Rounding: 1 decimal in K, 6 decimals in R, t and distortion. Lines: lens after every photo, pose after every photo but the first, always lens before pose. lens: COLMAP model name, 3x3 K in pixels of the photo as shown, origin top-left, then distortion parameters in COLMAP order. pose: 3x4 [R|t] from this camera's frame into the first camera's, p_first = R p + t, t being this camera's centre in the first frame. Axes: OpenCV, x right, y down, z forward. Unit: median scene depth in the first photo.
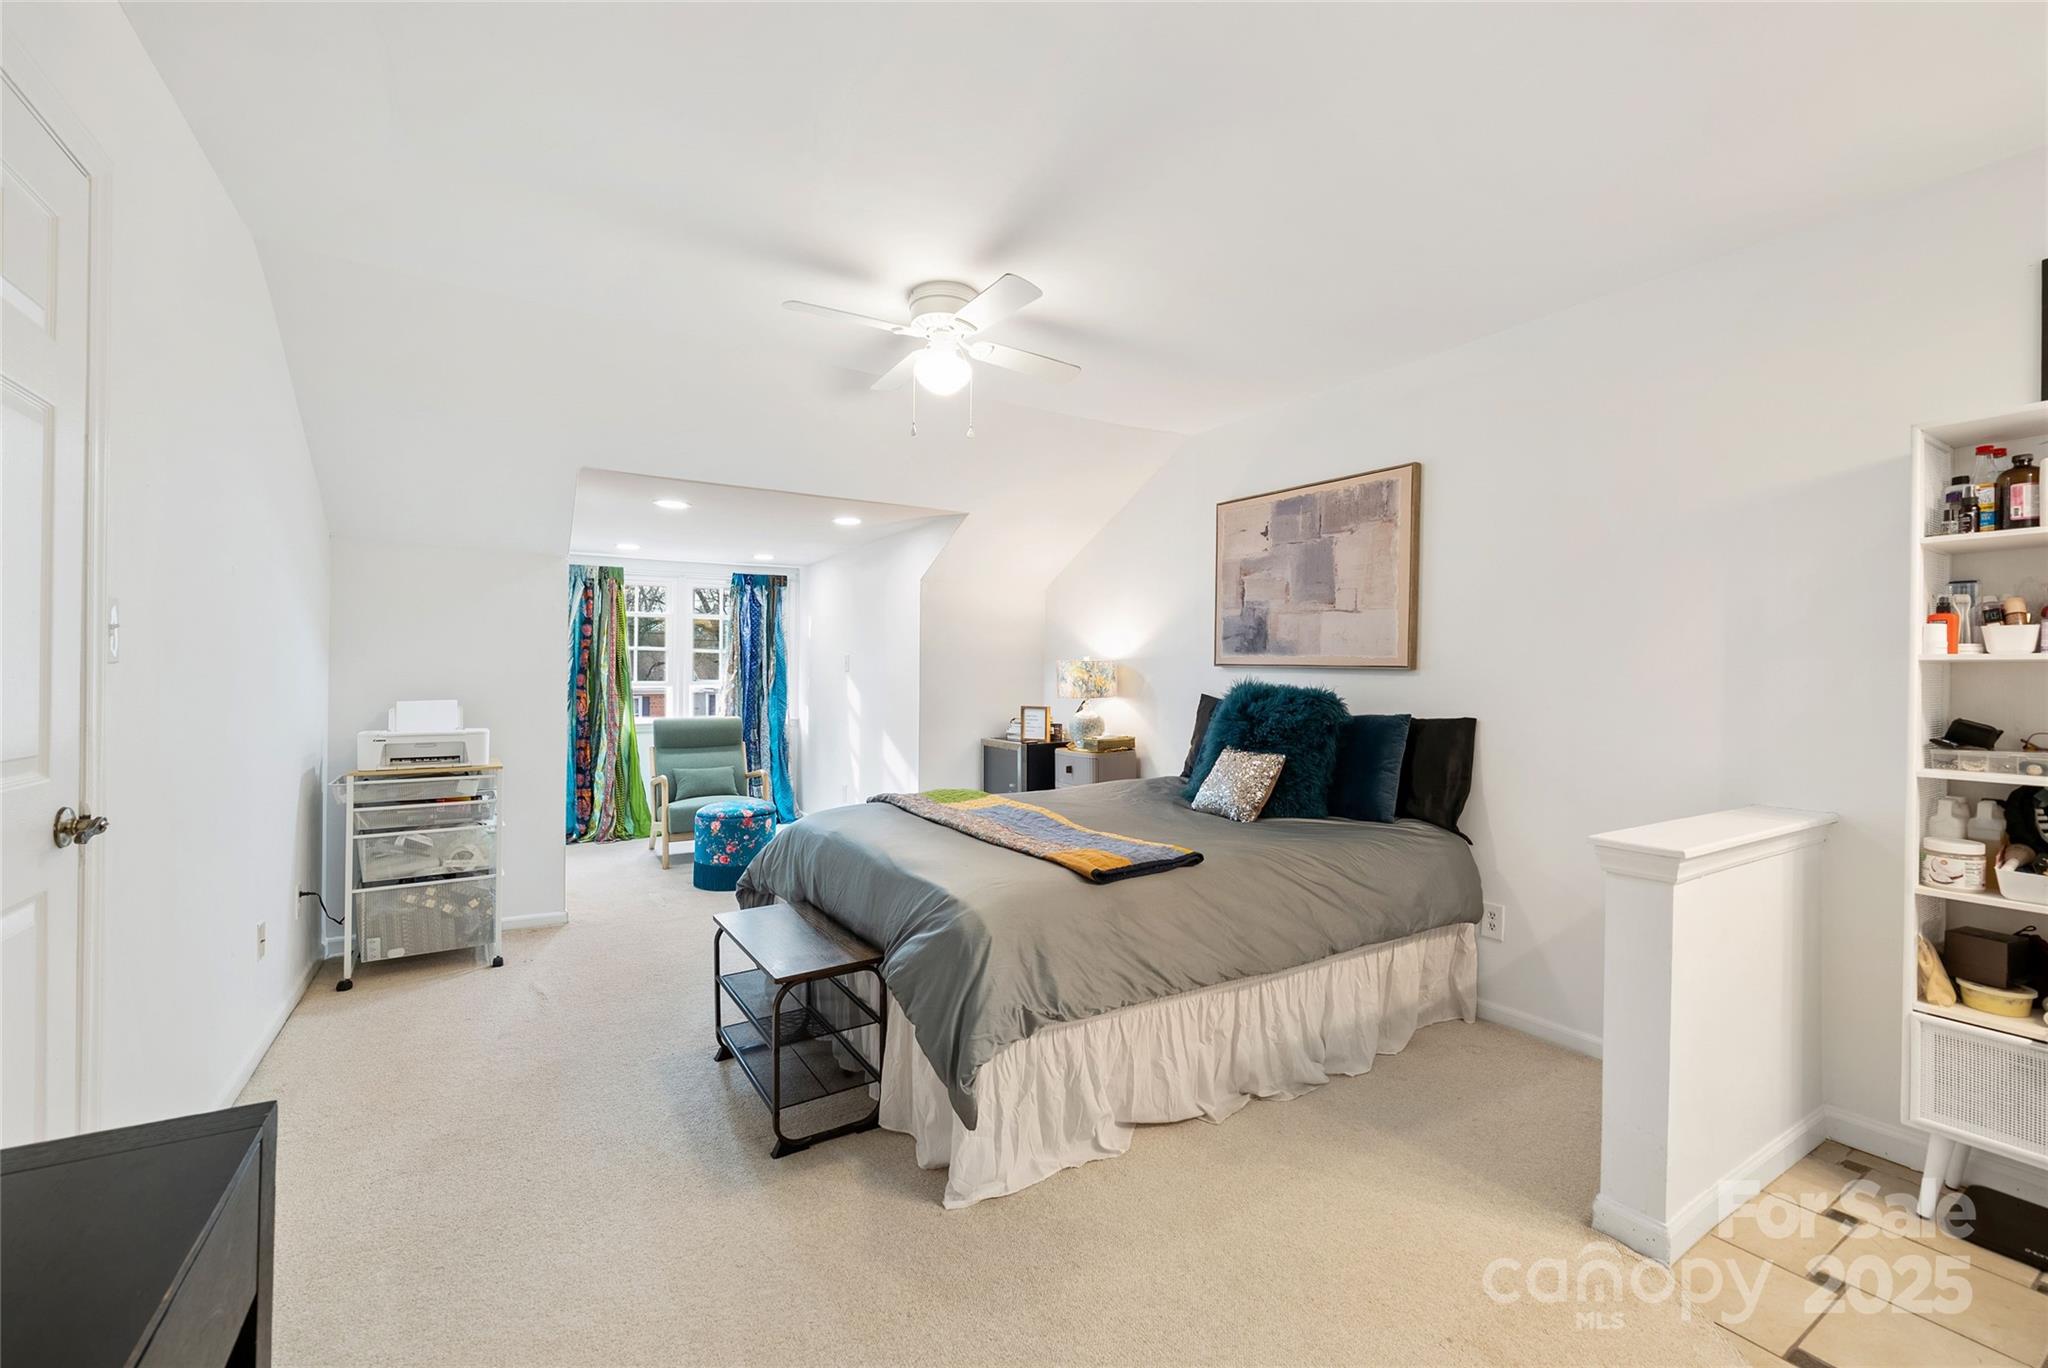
lens RADIAL K [[816.1, 0, 1027.1], [0, 816.1, 683.8], [0, 0, 1]] dist [0.008715, -0.000177]
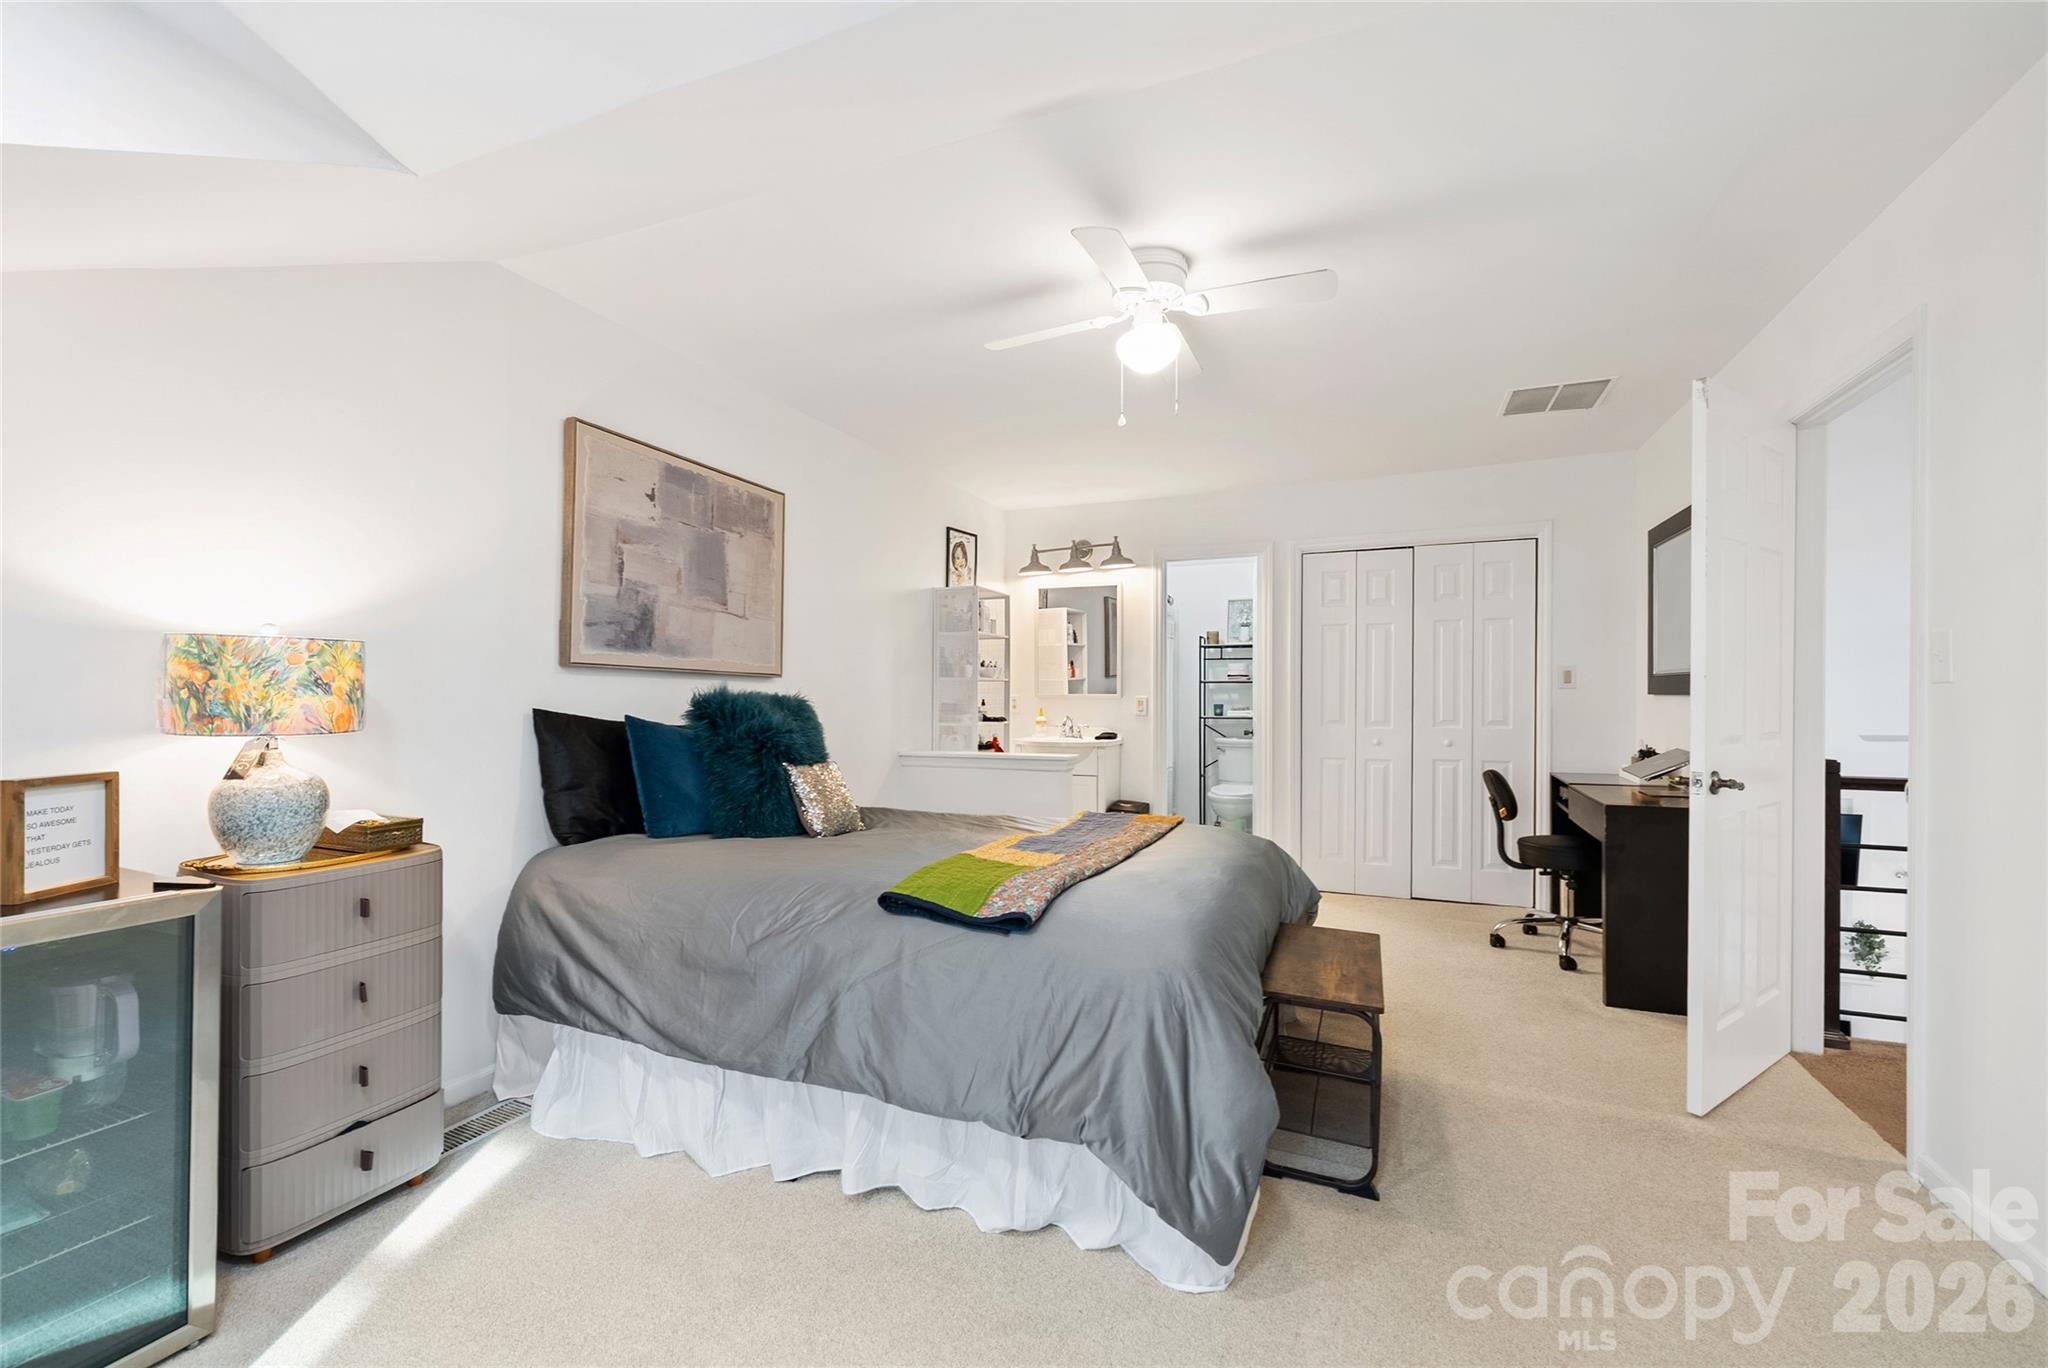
lens RADIAL K [[816.1, 0, 1032.1], [0, 816.1, 688.1], [0, 0, 1]] dist [0.008715, -0.000177]
pose [[-0.547227, -0.014188, 0.836864, -0.569859], [-0.011695, 0.999888, 0.009305, -0.015118], [-0.836902, -0.004695, -0.547332, 1.149625]]
